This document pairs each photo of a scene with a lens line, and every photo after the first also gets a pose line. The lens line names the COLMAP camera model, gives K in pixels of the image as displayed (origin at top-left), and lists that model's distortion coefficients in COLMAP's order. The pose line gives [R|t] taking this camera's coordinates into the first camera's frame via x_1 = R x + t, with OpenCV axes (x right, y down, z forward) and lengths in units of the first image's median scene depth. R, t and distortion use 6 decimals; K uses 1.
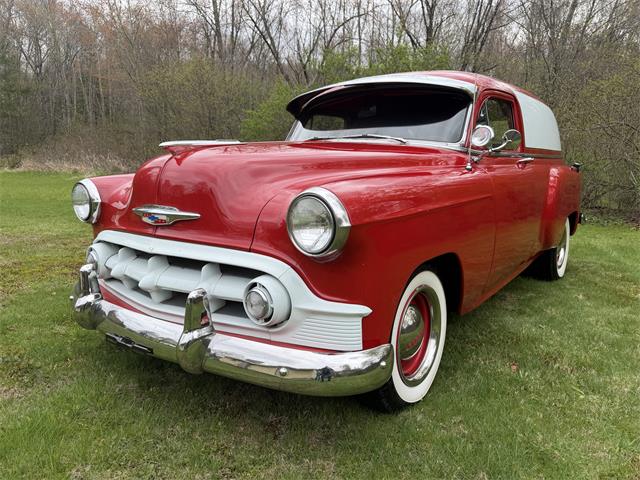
lens RADIAL K [[458.5, 0, 320.0], [0, 458.5, 240.0], [0, 0, 1]] dist [0.010768, -0.005360]
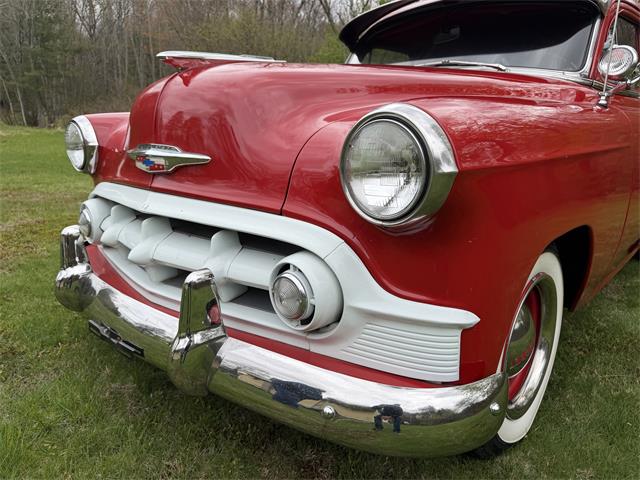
lens RADIAL K [[458.5, 0, 320.0], [0, 458.5, 240.0], [0, 0, 1]] dist [0.010768, -0.005360]
pose [[0.994641, 0.034336, -0.097521, -0.031489], [-0.027299, 0.996988, 0.072595, 0.011829], [0.099720, -0.069543, 0.992582, 0.330552]]
